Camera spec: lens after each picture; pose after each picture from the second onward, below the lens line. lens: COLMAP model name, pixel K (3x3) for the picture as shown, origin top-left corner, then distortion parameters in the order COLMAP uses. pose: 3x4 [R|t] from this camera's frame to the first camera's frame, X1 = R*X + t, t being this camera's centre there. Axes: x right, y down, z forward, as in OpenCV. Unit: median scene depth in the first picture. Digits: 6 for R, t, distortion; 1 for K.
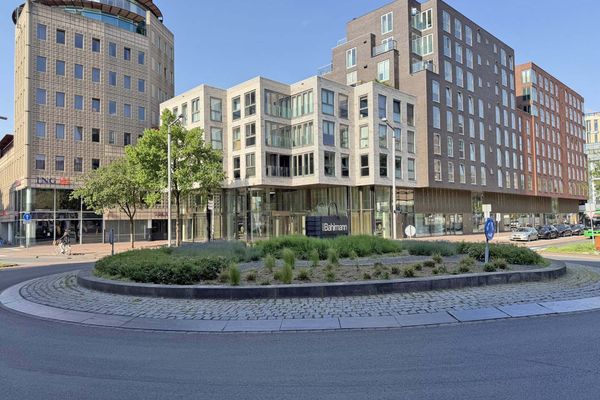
lens RADIAL K [[420.3, 0, 299.8], [0, 420.3, 200.8], [0, 0, 1]] dist [0.046223, -0.048198]
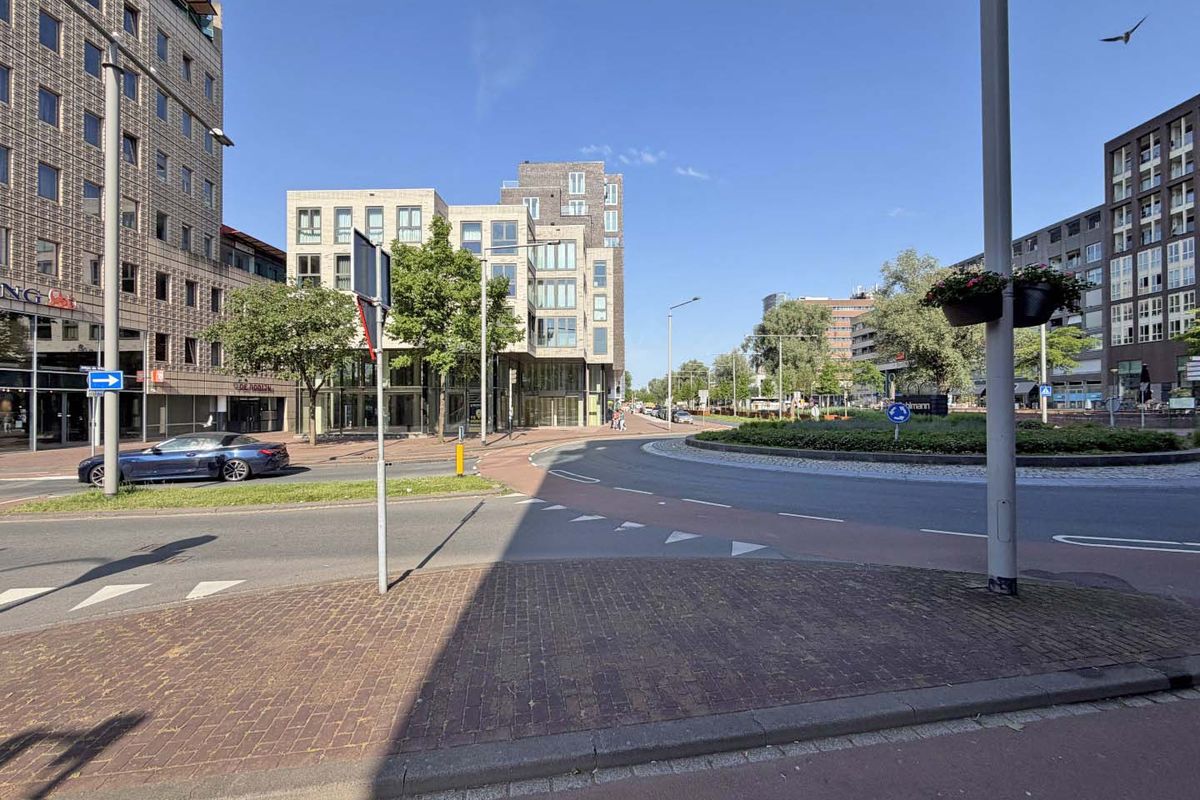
lens RADIAL K [[477.2, 0, 595.4], [0, 477.2, 394.5], [0, 0, 1]] dist [0.001248, -0.000487]
pose [[0.720537, 0.031176, 0.692716, -0.524878], [-0.040853, 0.999162, -0.002474, 0.029565], [-0.692212, -0.026516, 0.721207, 0.281524]]
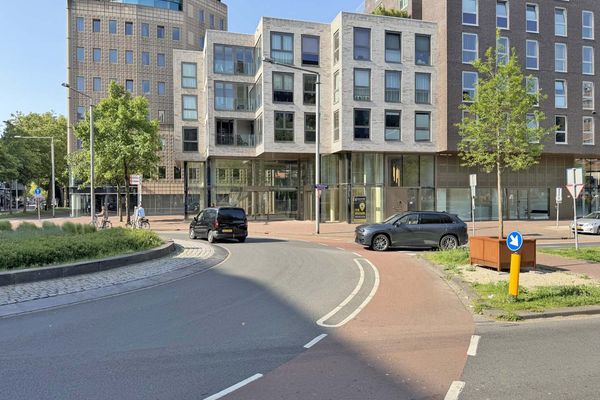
lens RADIAL K [[420.3, 0, 303.3], [0, 420.3, 200.1], [0, 0, 1]] dist [0.046223, -0.048198]
pose [[0.884702, 0.012674, -0.465985, 0.449593], [0.014033, 0.998453, 0.053800, 0.008723], [0.465946, -0.054136, 0.883155, 0.283790]]
